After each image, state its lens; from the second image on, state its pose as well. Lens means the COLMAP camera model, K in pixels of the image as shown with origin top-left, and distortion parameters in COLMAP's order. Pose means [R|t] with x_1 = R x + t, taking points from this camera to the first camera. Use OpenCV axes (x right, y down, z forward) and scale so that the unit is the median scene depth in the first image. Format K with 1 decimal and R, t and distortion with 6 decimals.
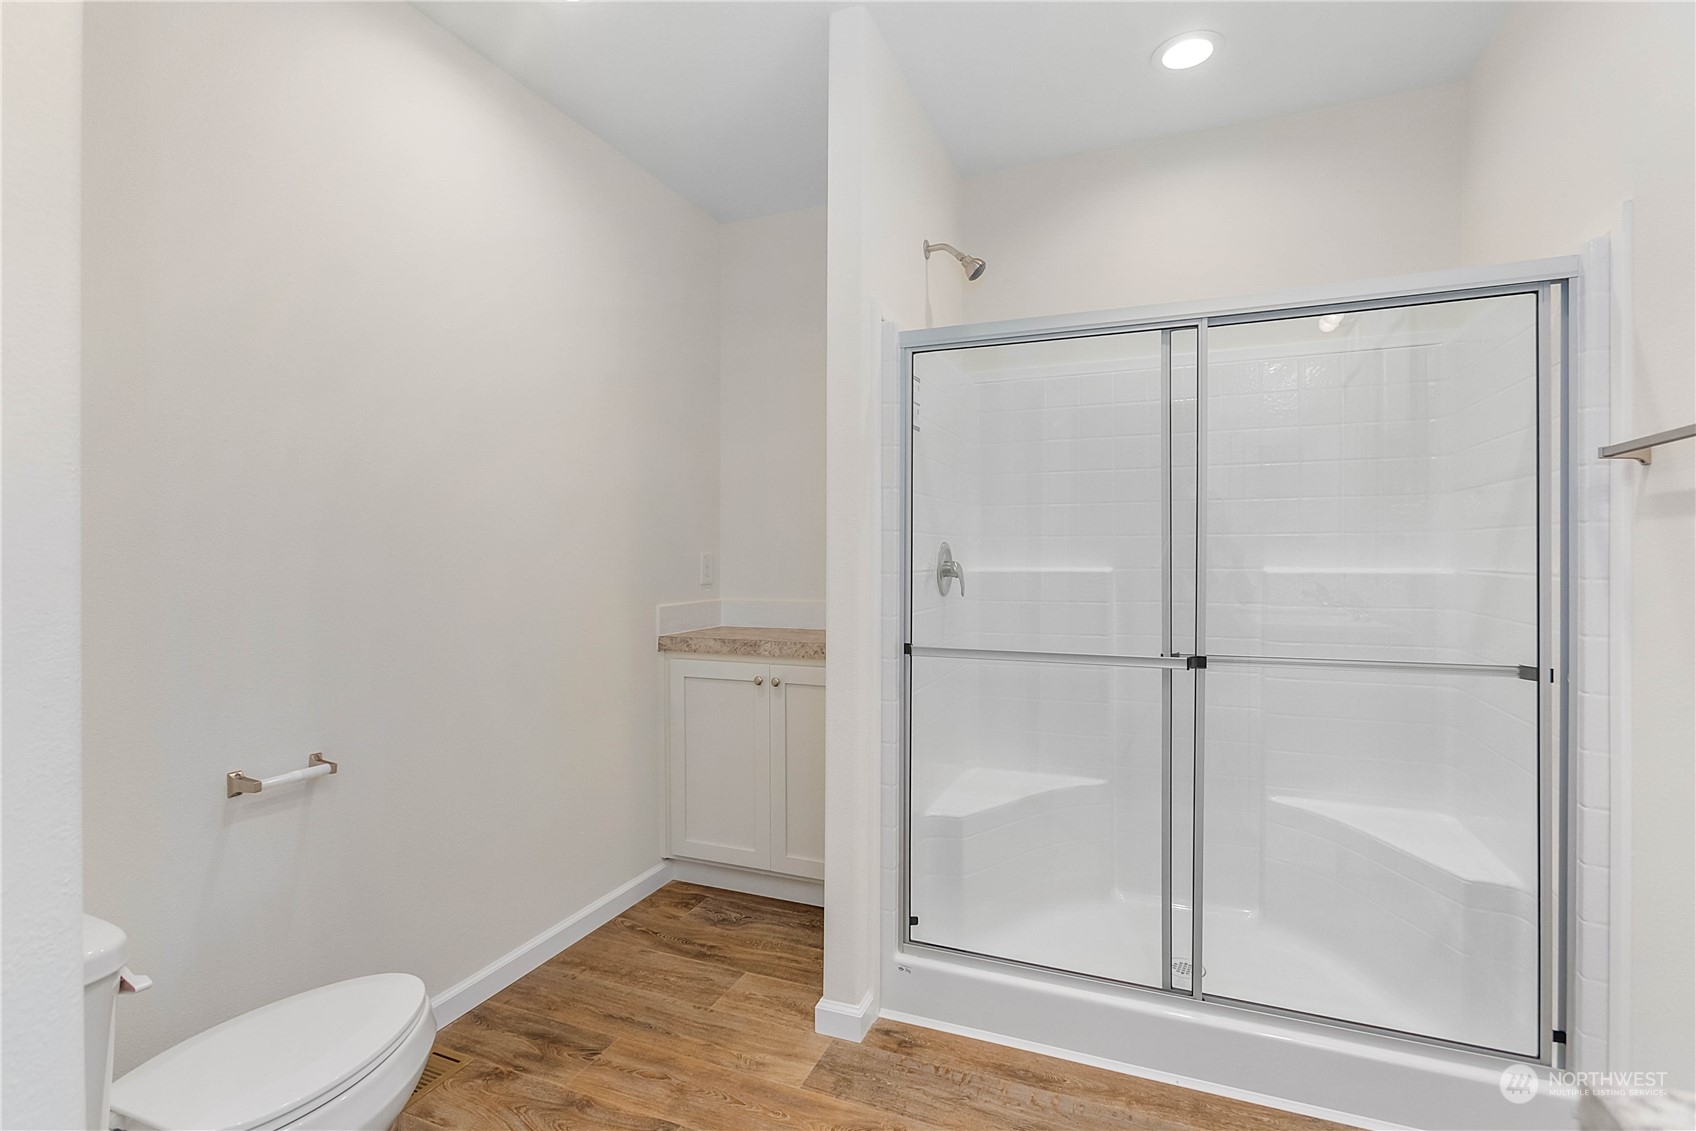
lens RADIAL K [[796.0, 0, 848.0], [0, 796.0, 565.5], [0, 0, 1]] dist [-0.011654, 0.006278]
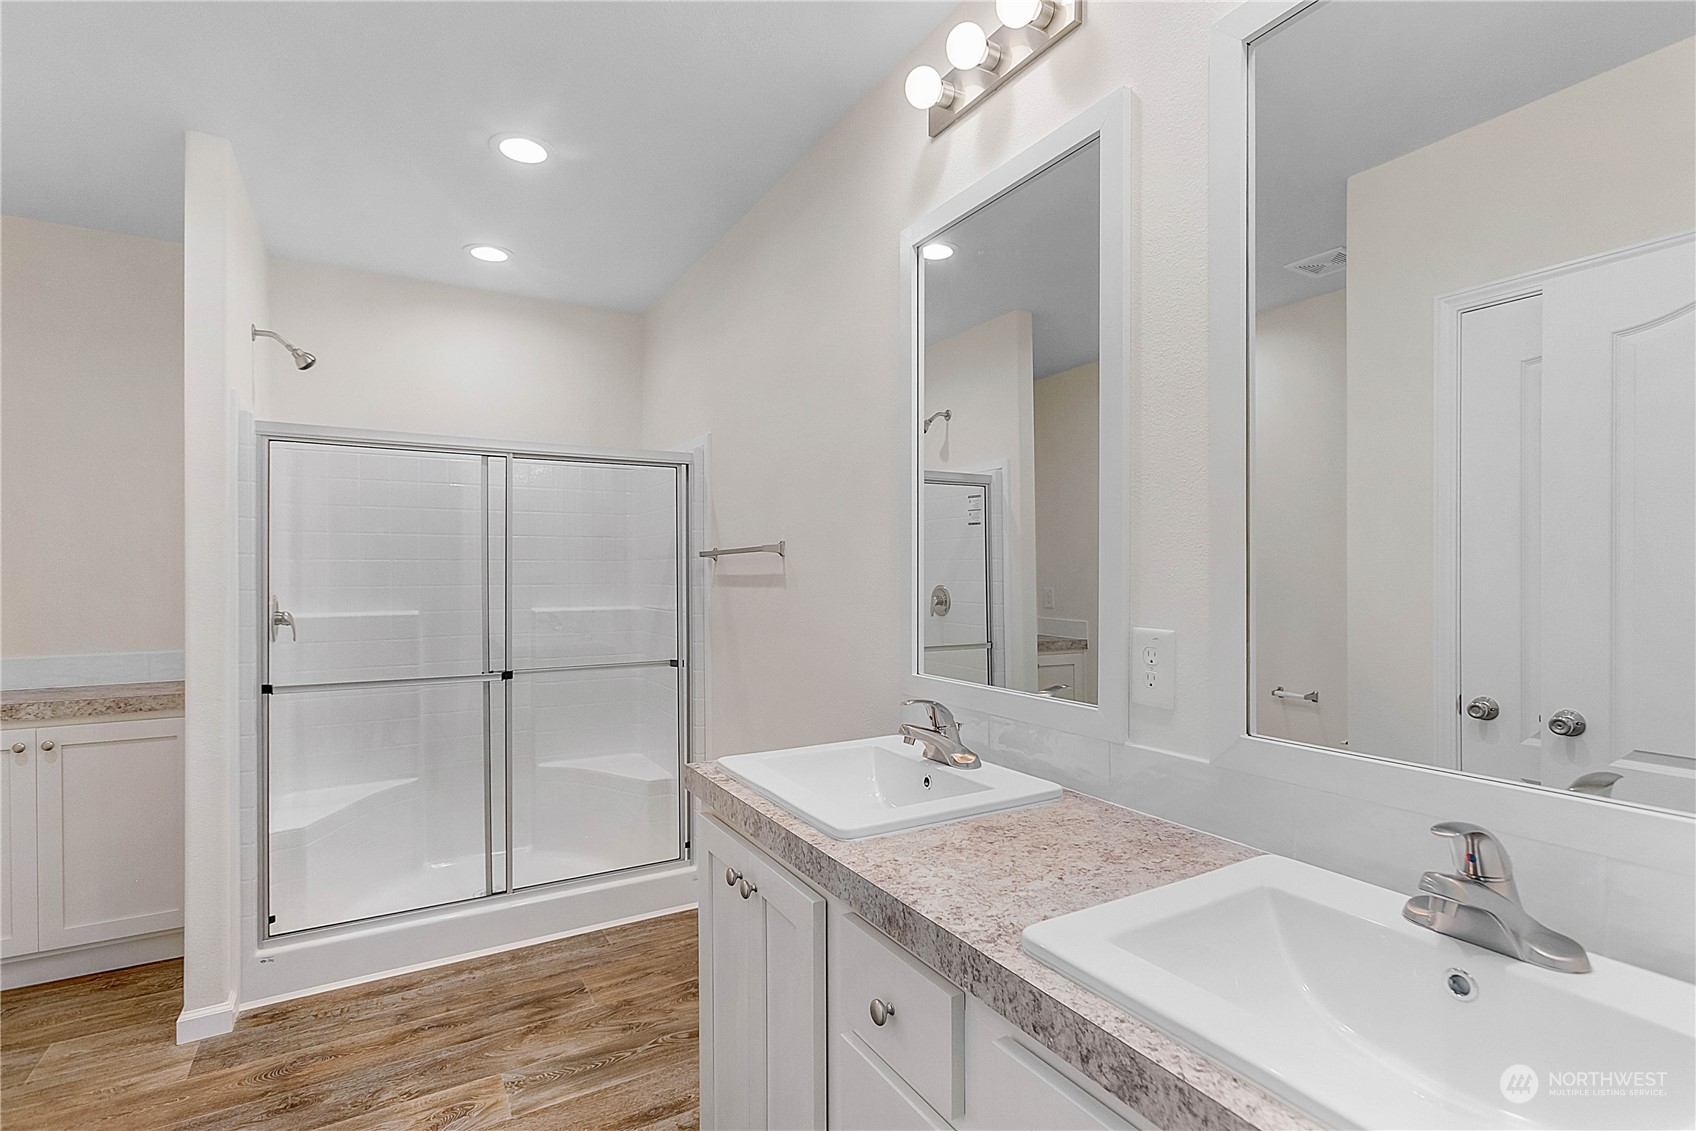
lens RADIAL K [[796.0, 0, 848.0], [0, 796.0, 565.5], [0, 0, 1]] dist [-0.011654, 0.006278]
pose [[0.600862, 0.010452, 0.799284, -0.368048], [0.012665, 0.999665, -0.022593, -0.044164], [-0.799252, 0.023698, 0.600528, -0.427756]]
